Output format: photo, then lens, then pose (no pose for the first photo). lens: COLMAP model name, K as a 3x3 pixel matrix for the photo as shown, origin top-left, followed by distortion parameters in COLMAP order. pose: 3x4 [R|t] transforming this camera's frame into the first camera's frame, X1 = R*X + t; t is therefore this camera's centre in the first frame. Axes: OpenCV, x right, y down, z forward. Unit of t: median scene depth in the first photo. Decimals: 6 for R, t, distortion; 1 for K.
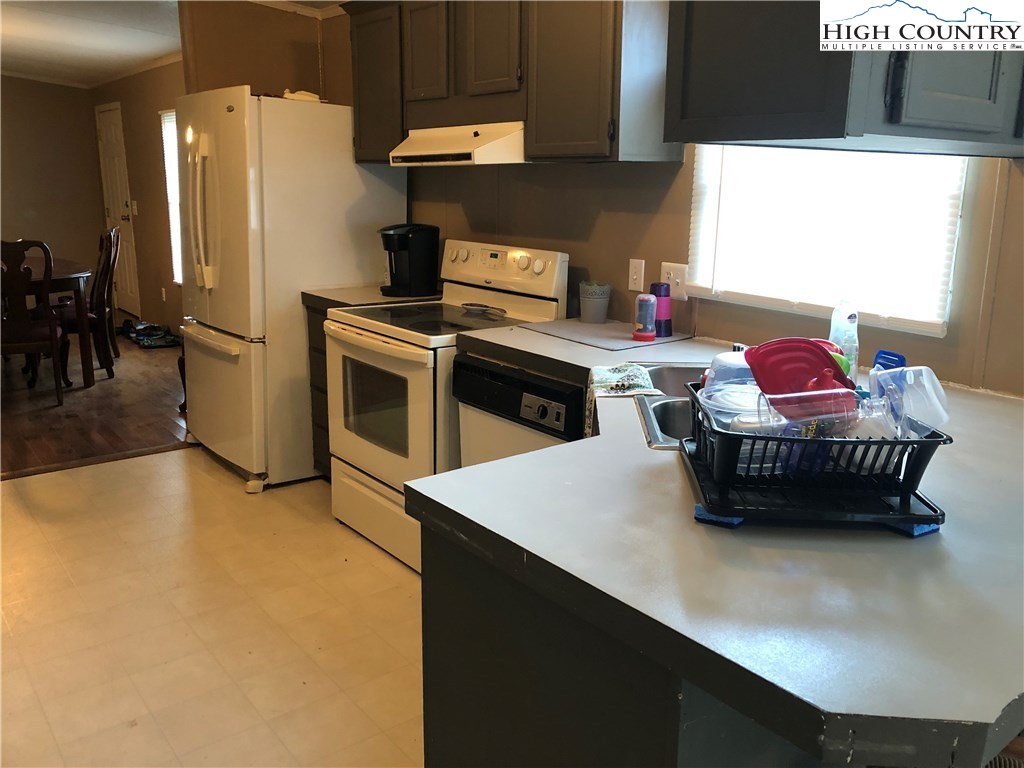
lens RADIAL K [[848.0, 0, 512.5], [0, 848.0, 386.1], [0, 0, 1]] dist [0.051556, -0.006407]
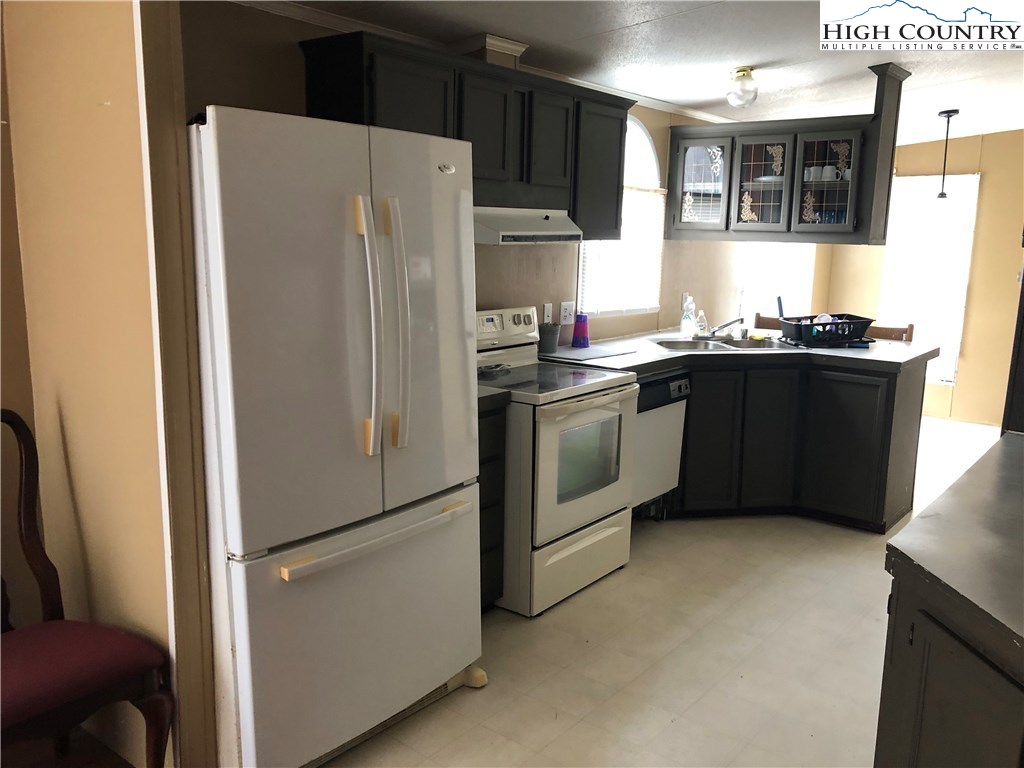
lens RADIAL K [[848.0, 0, 512.2], [0, 848.0, 383.6], [0, 0, 1]] dist [0.051556, -0.006407]
pose [[-0.221796, -0.185388, 0.957307, -1.168808], [0.215585, 0.948141, 0.233562, -0.345860], [-0.950962, 0.258184, -0.170327, 1.243097]]
